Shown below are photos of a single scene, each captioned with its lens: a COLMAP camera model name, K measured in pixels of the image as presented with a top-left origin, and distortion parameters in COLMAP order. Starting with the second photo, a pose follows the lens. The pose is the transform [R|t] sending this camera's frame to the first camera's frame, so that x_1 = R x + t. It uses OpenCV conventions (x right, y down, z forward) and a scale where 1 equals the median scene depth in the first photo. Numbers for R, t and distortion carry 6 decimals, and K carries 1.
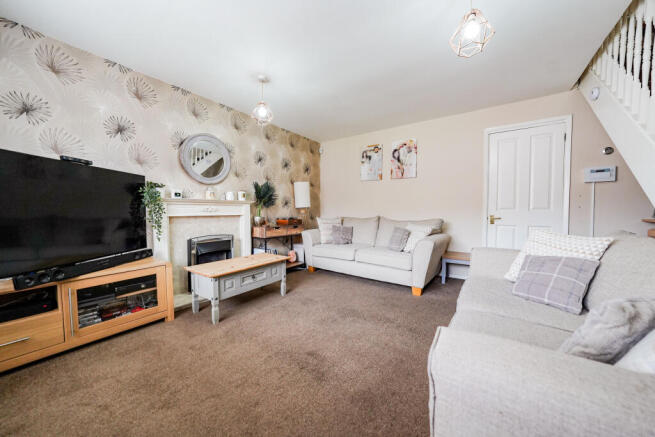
lens RADIAL K [[232.2, 0, 326.5], [0, 232.2, 211.9], [0, 0, 1]] dist [-0.000988, -0.000125]
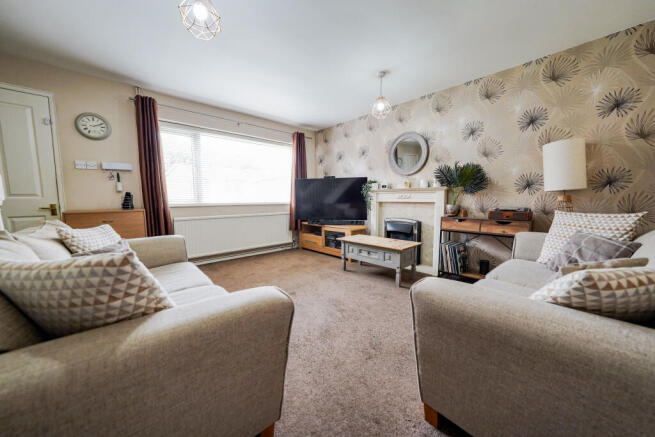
lens RADIAL K [[230.8, 0, 327.5], [0, 230.8, 218.5], [0, 0, 1]] dist [-0.034017, -0.000003]
pose [[-0.215793, 0.072573, -0.973739, 0.639910], [-0.008006, 0.997069, 0.076087, 0.011984], [0.976406, 0.024215, -0.214579, 0.763800]]
